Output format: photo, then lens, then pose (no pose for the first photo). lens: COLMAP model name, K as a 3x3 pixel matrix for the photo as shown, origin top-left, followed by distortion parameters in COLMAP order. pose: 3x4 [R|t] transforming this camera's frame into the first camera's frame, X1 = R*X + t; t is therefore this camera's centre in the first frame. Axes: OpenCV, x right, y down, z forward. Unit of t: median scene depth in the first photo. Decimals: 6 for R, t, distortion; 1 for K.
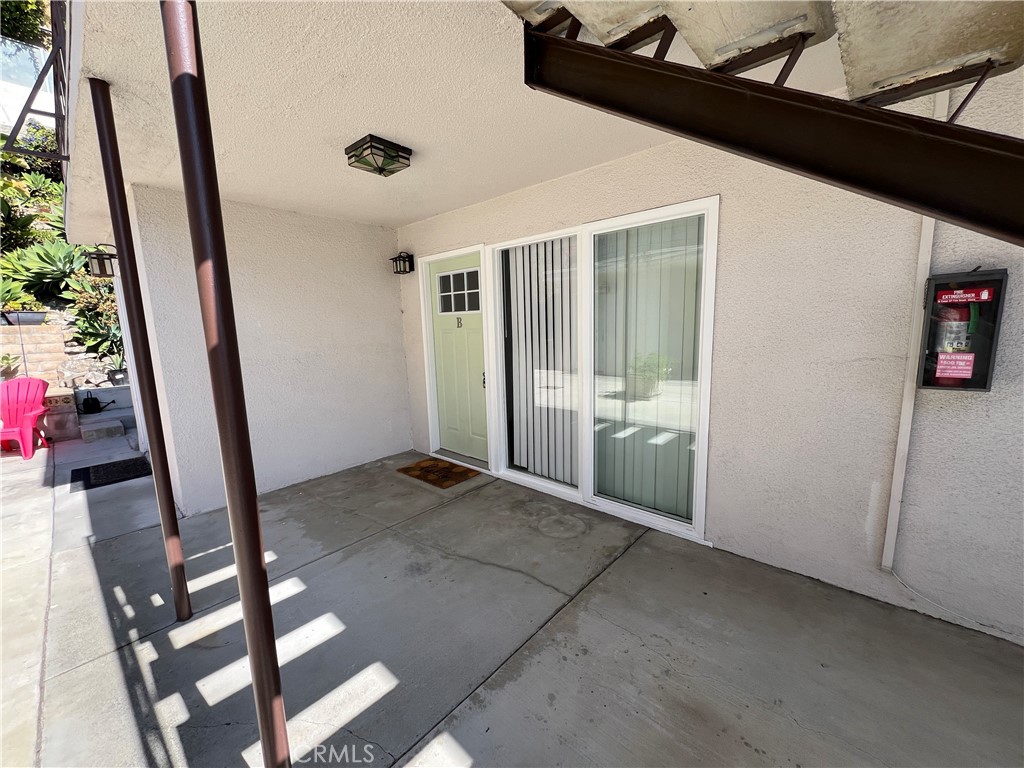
lens RADIAL K [[409.8, 0, 513.8], [0, 409.8, 384.6], [0, 0, 1]] dist [-0.000785, 0.000109]
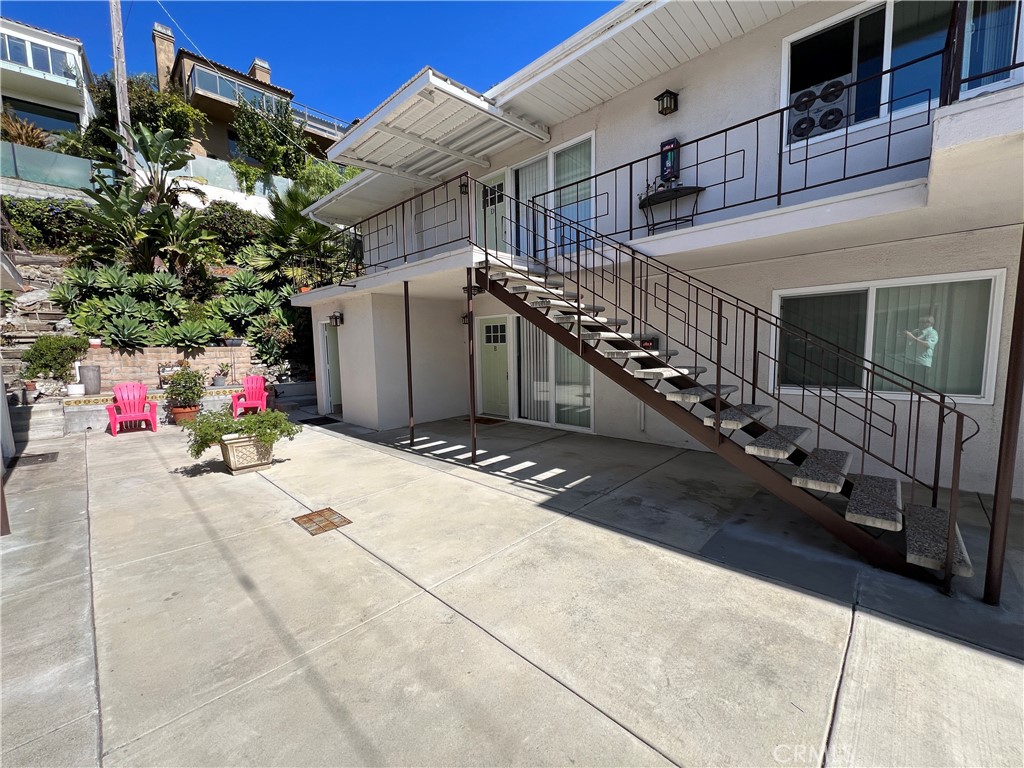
lens RADIAL K [[409.8, 0, 512.0], [0, 409.8, 386.5], [0, 0, 1]] dist [-0.000785, 0.000109]
pose [[0.999731, 0.013747, -0.018675, -0.005020], [-0.014756, 0.998378, -0.054996, 0.093079], [0.017889, 0.055257, 0.998312, -0.643651]]
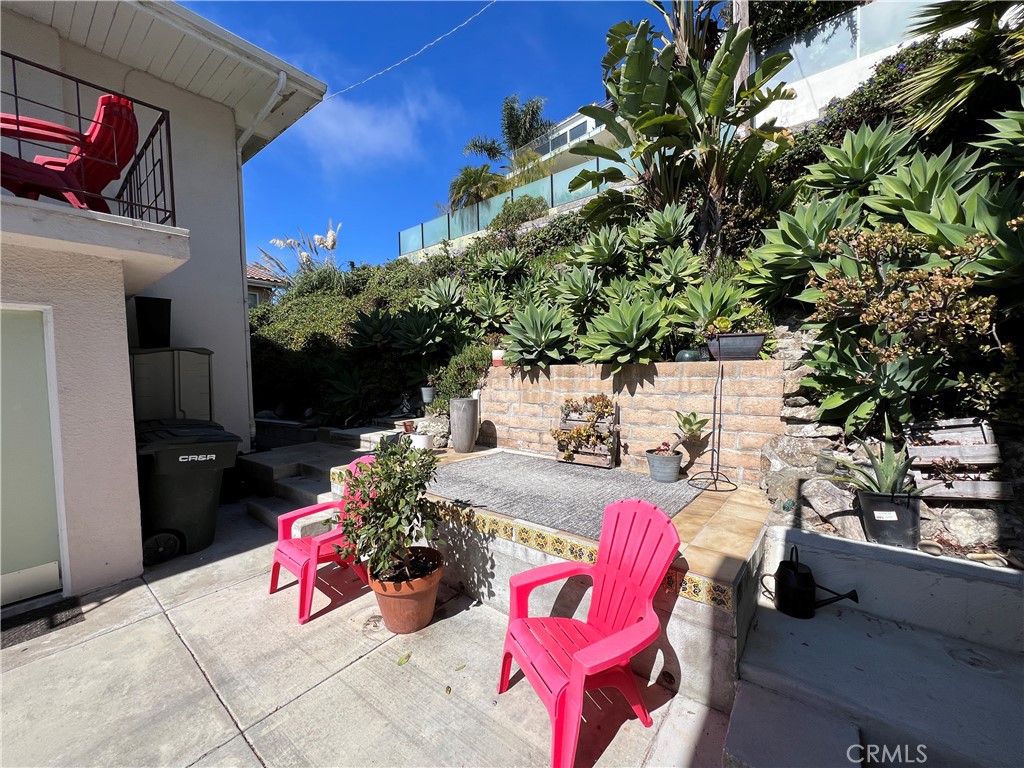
lens RADIAL K [[409.8, 0, 512.8], [0, 409.8, 387.4], [0, 0, 1]] dist [-0.000785, 0.000109]
pose [[0.073973, 0.072783, -0.994601, -0.663655], [-0.131745, 0.989305, 0.062597, -0.103206], [0.988520, 0.126403, 0.082771, 0.661548]]
